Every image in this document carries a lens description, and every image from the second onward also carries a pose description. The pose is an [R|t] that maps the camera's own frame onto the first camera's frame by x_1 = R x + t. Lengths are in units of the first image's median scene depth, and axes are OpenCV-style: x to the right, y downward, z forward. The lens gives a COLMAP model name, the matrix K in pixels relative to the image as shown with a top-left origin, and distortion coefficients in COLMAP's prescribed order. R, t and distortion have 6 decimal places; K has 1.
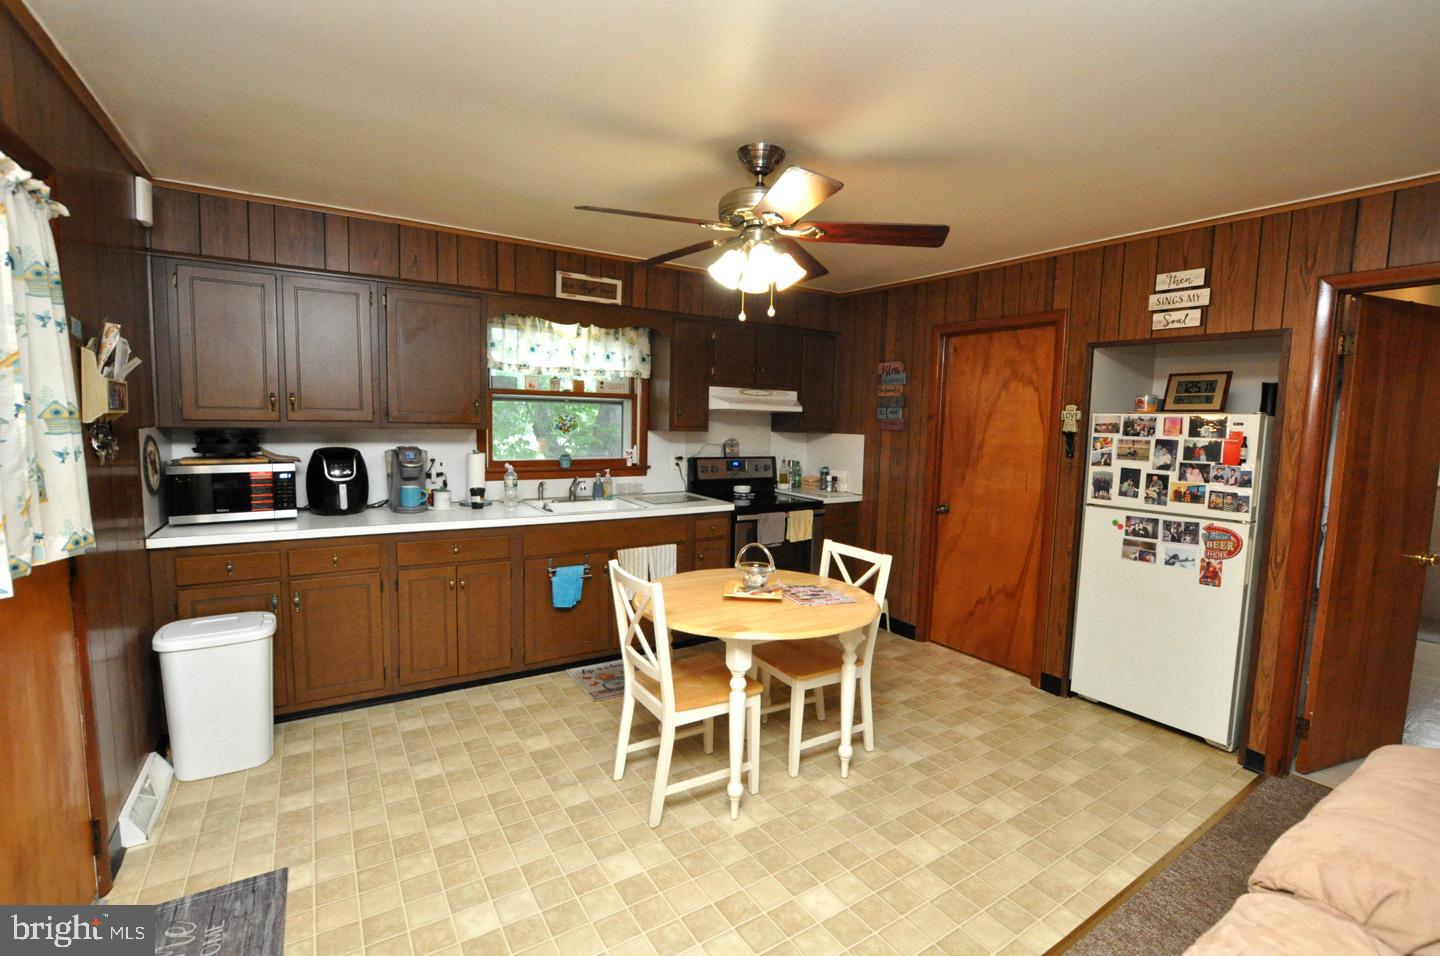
lens RADIAL K [[635.9, 0, 725.5], [0, 635.9, 476.5], [0, 0, 1]] dist [-0.036089, 0.009417]
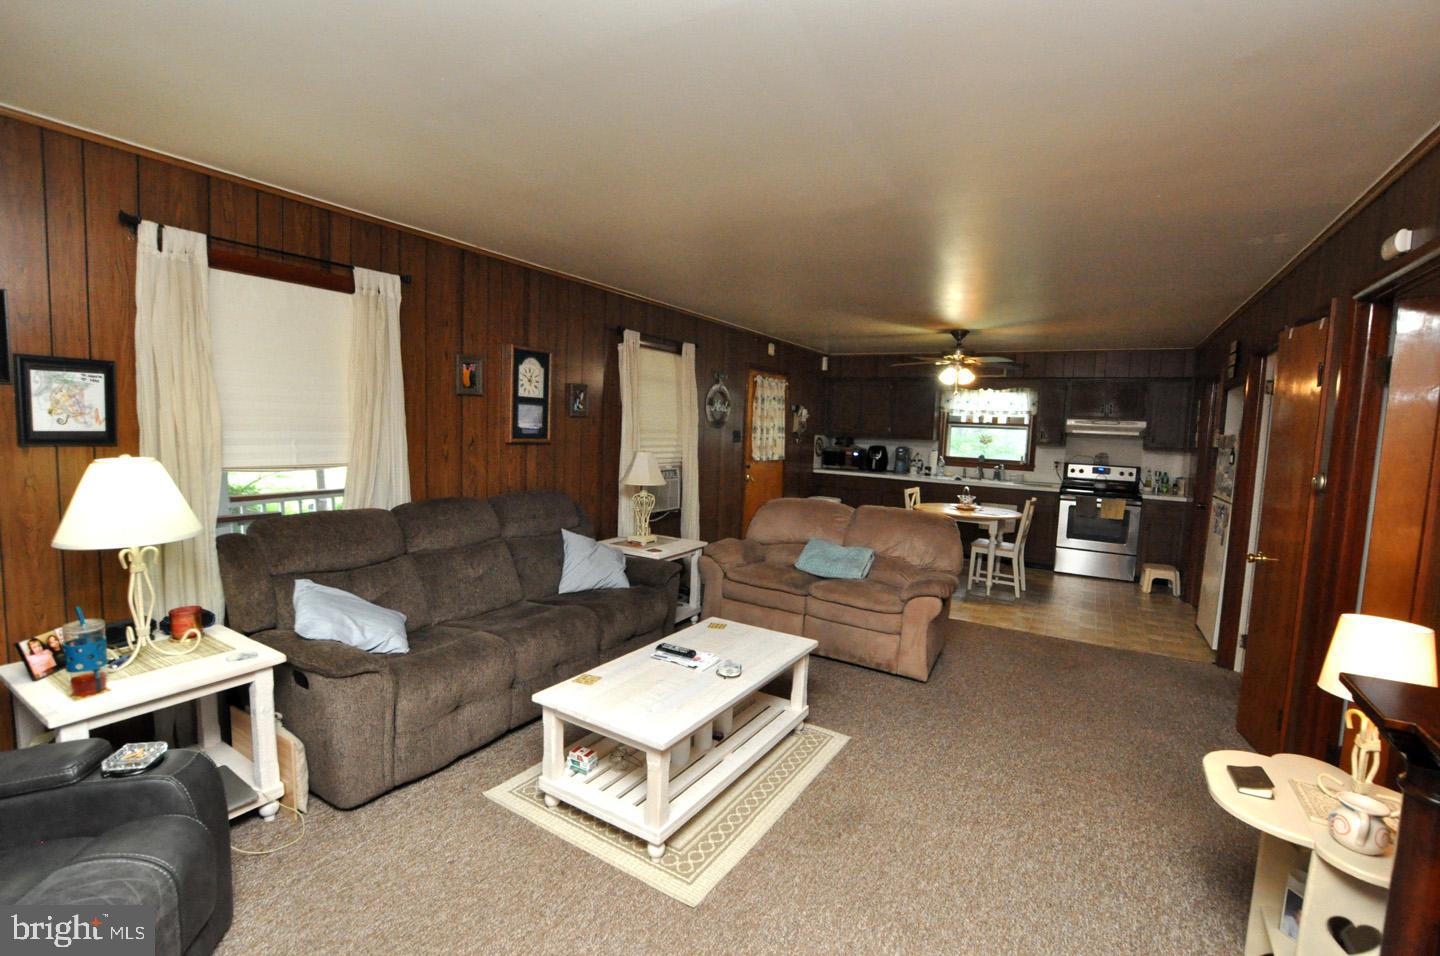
lens RADIAL K [[635.9, 0, 725.5], [0, 635.9, 476.5], [0, 0, 1]] dist [-0.036089, 0.009417]
pose [[0.444182, 0.062470, -0.893756, 1.143296], [-0.109541, 0.993869, 0.015027, 0.086488], [0.889215, 0.091228, 0.448301, -0.550978]]
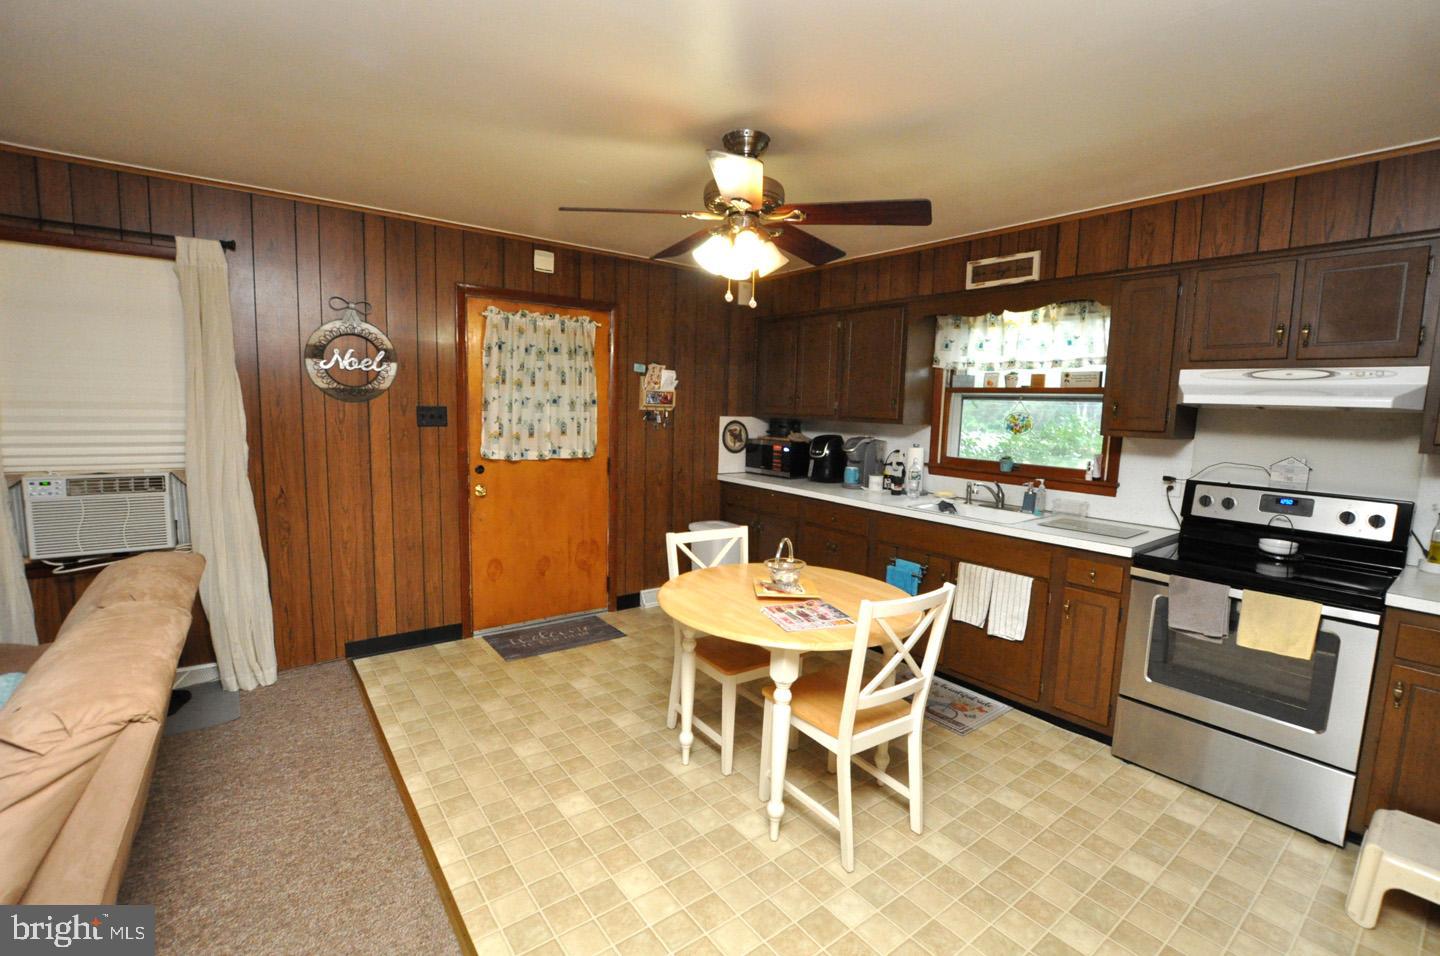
lens RADIAL K [[635.9, 0, 725.5], [0, 635.9, 476.5], [0, 0, 1]] dist [-0.036089, 0.009417]
pose [[0.074305, 0.088339, -0.993315, 0.635357], [-0.121136, 0.989492, 0.078938, -0.030850], [0.989851, 0.114461, 0.084225, 0.545535]]
